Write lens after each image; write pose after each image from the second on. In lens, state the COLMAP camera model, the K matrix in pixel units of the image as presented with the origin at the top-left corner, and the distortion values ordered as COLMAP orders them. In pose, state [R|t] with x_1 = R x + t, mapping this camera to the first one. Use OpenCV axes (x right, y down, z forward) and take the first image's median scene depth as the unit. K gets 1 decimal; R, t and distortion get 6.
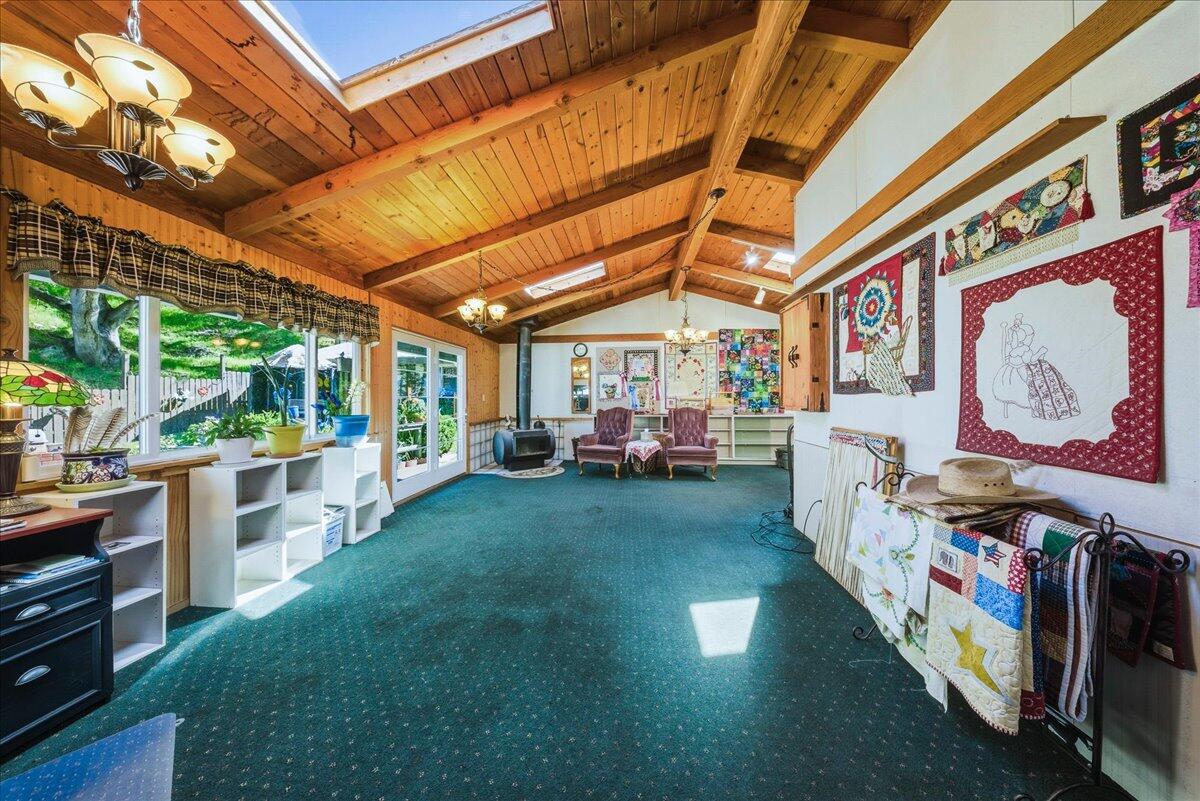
lens RADIAL K [[361.6, 0, 602.3], [0, 361.6, 396.5], [0, 0, 1]] dist [-0.001357, -0.000302]
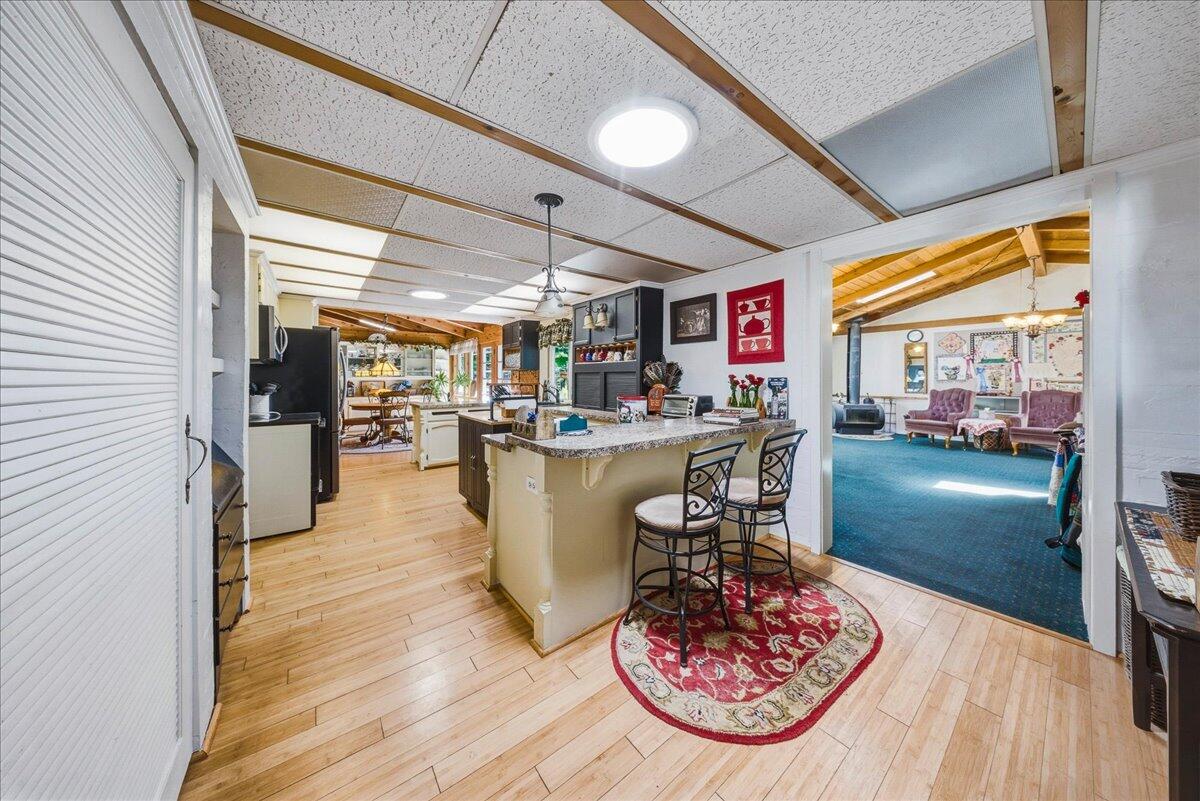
lens RADIAL K [[361.6, 0, 598.7], [0, 361.6, 378.2], [0, 0, 1]] dist [-0.001357, -0.000302]
pose [[0.667758, 0.002427, -0.744374, 0.127241], [0.000624, 0.999993, 0.003820, -0.004431], [0.744378, -0.003015, 0.667752, -0.503092]]
